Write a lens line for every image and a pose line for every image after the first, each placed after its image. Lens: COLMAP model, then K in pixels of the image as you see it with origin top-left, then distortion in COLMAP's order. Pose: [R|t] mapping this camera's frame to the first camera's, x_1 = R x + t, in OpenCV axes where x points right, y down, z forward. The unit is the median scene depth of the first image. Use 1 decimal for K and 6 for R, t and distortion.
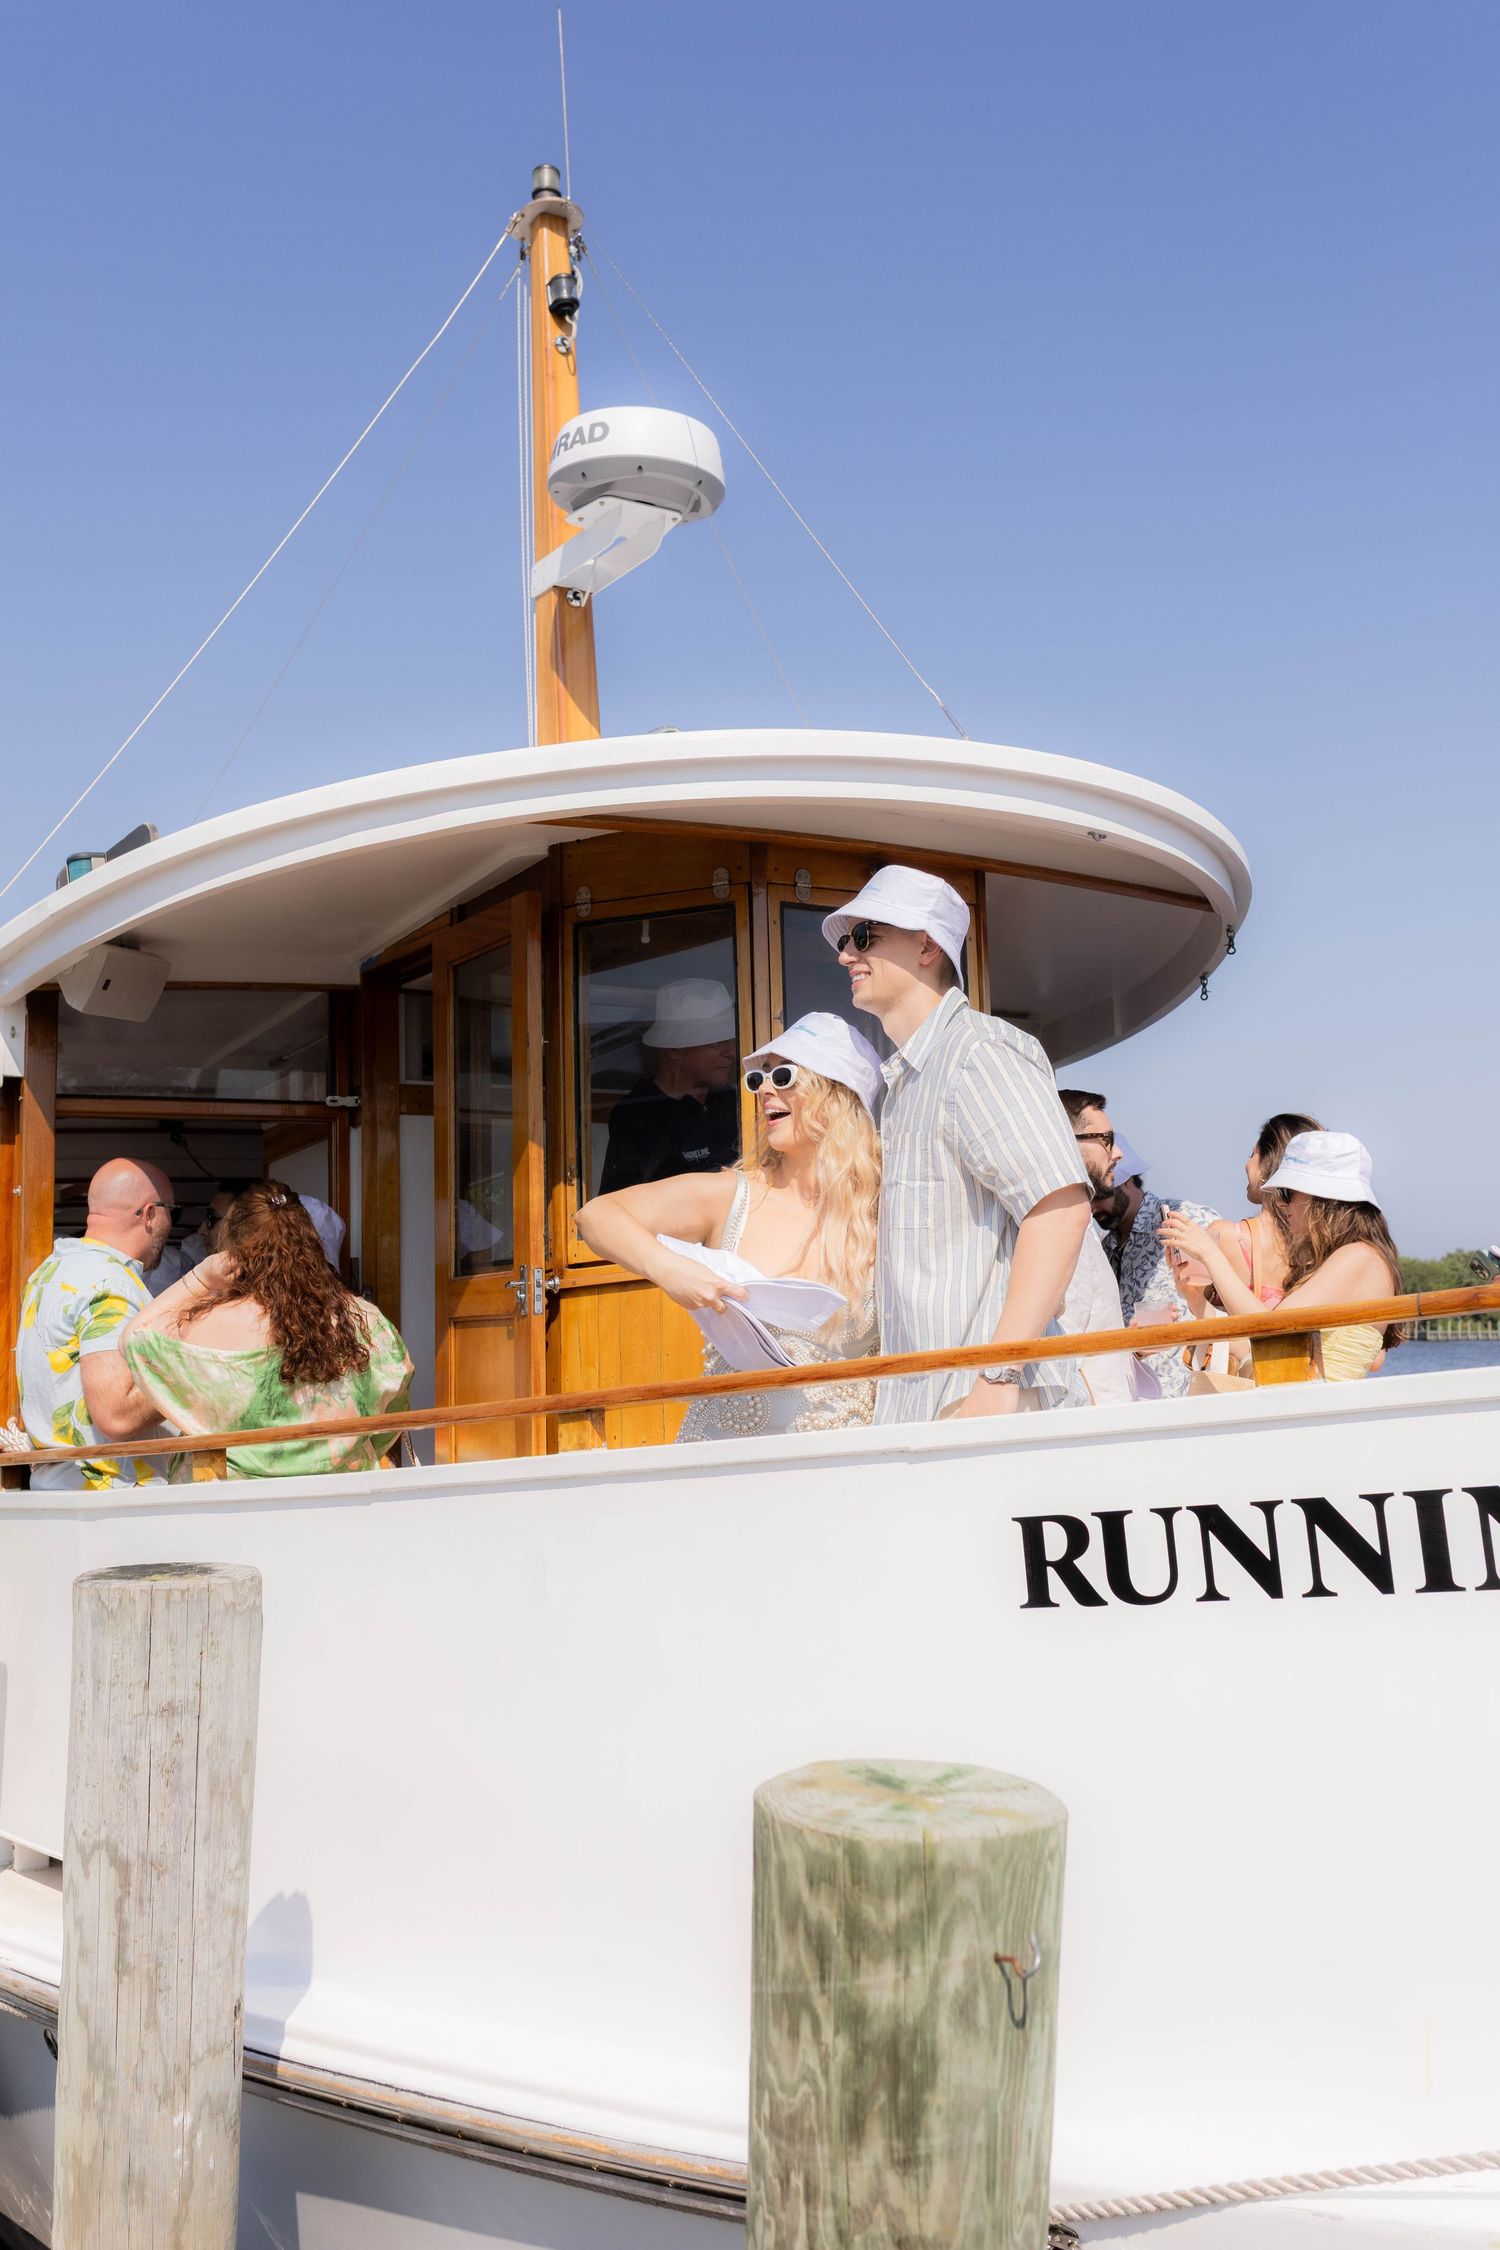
lens RADIAL K [[2255.6, 0, 736.0], [0, 2255.6, 1103.2], [0, 0, 1]] dist [0.049896, 0.000000]
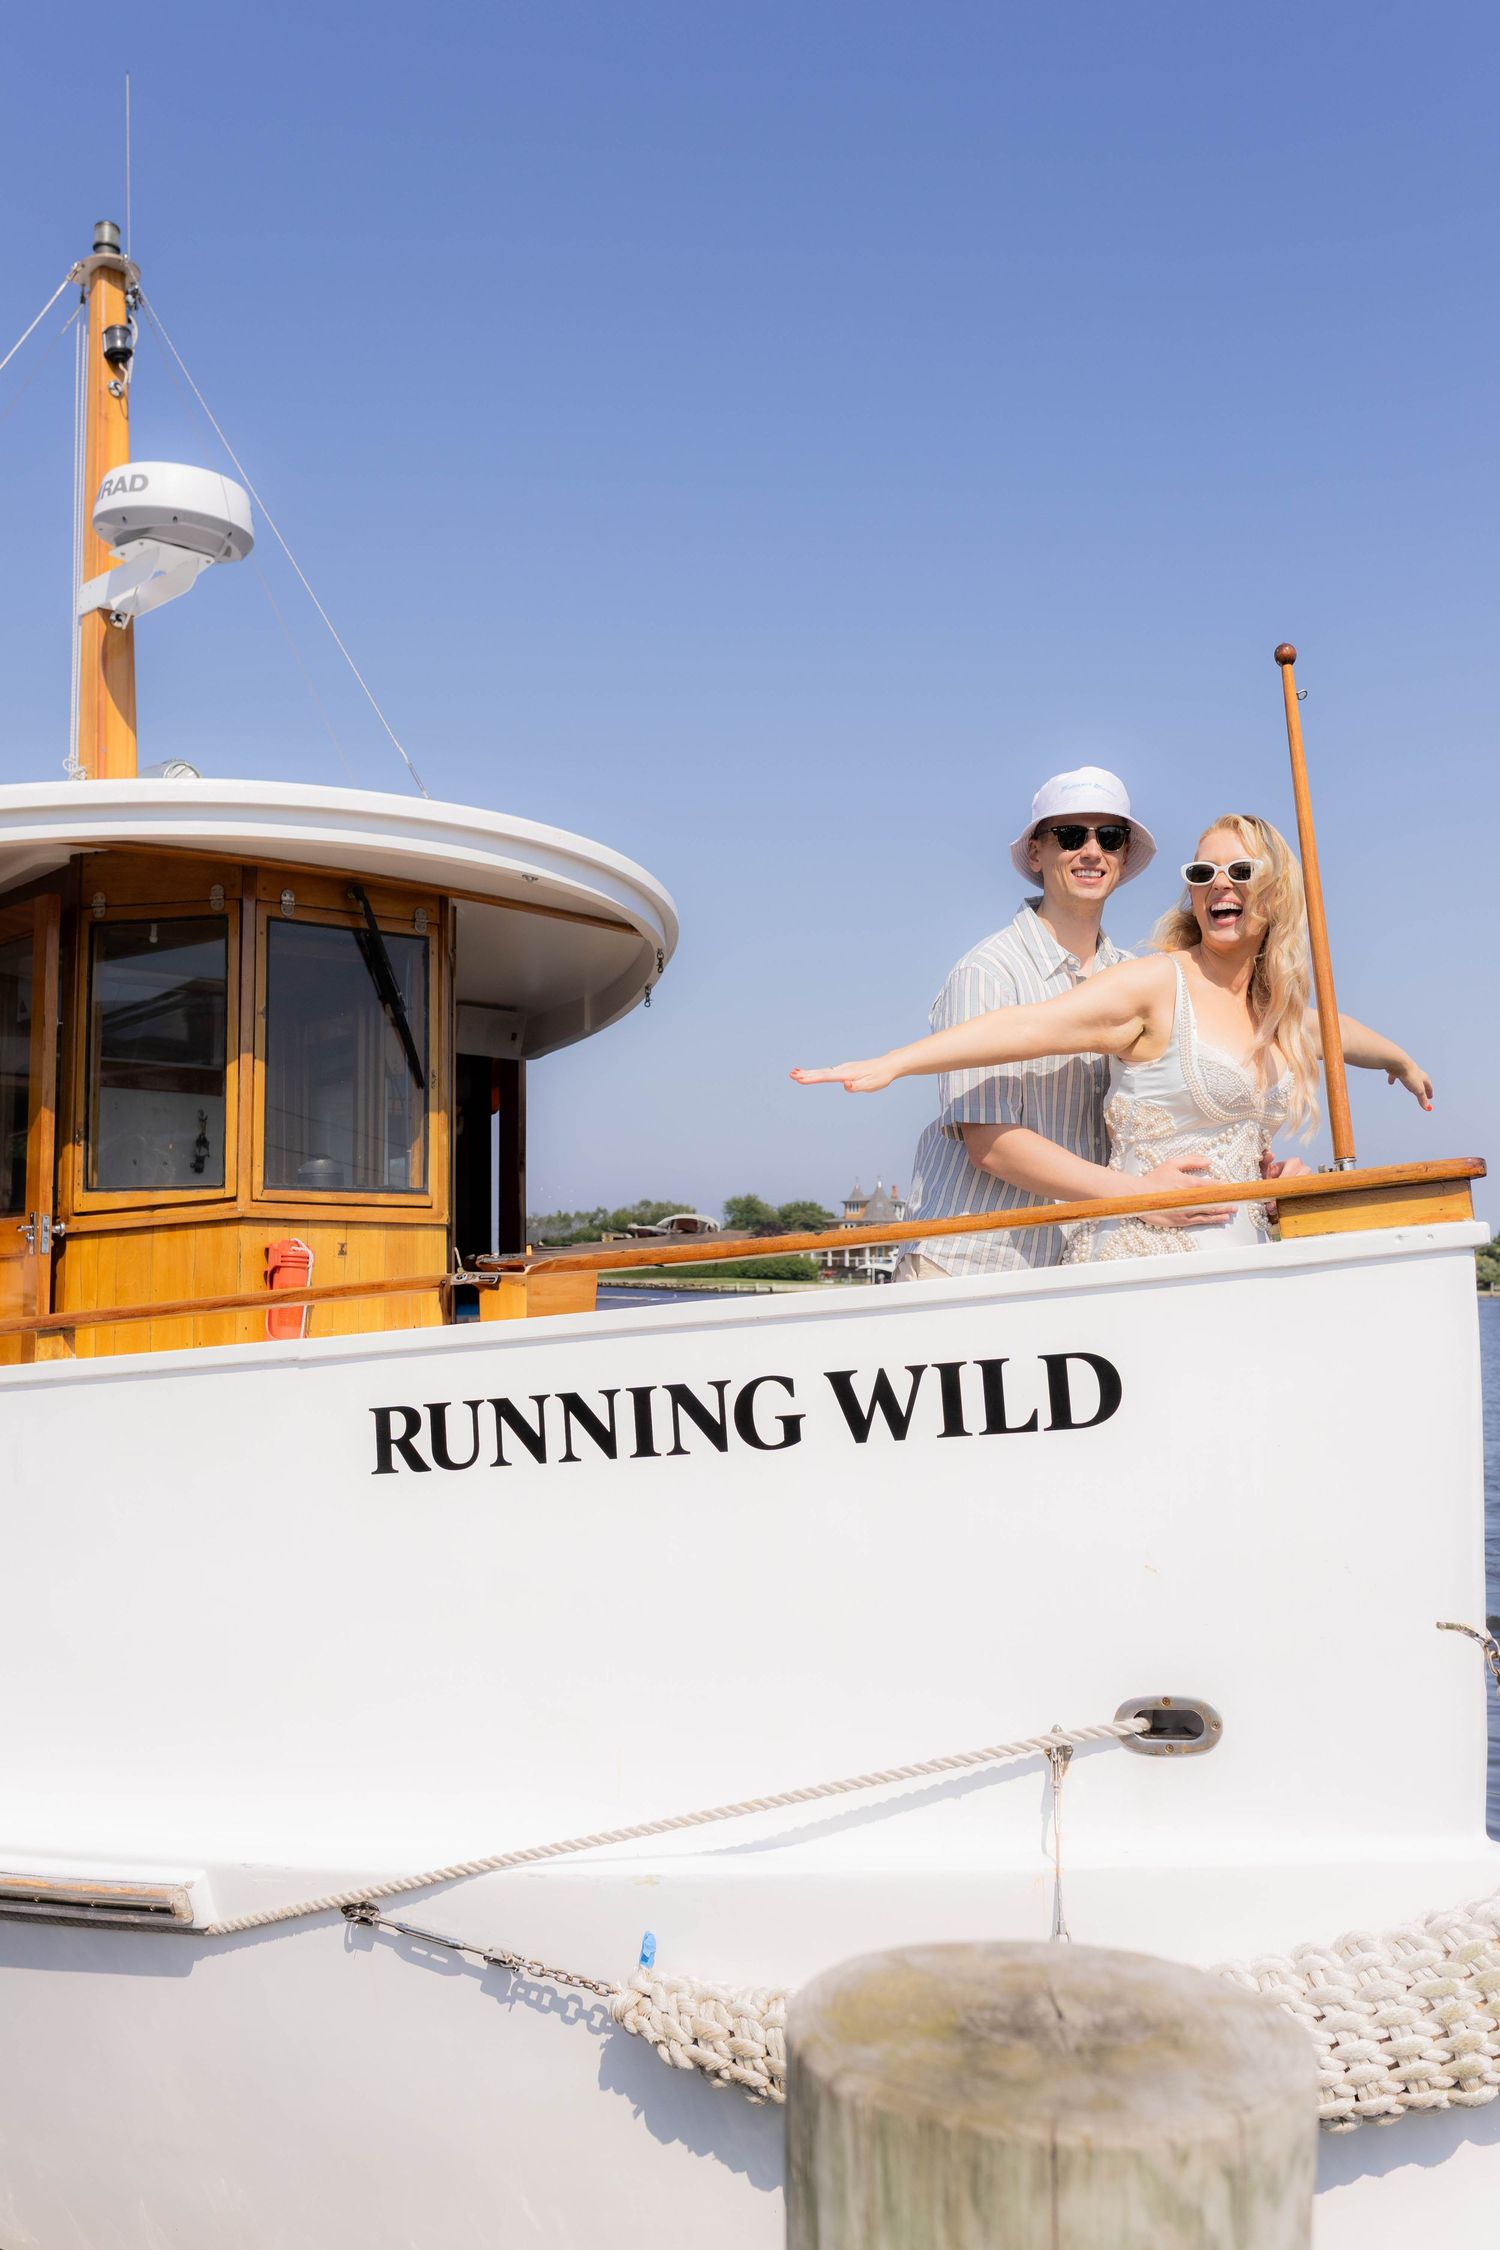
lens RADIAL K [[2255.6, 0, 804.9], [0, 2255.6, 1105.1], [0, 0, 1]] dist [0.049896, 0.000000]
pose [[0.979768, 0.035166, 0.197025, 0.107950], [-0.040020, 0.998984, 0.020710, -0.042203], [-0.196096, -0.028175, 0.980180, -0.411209]]
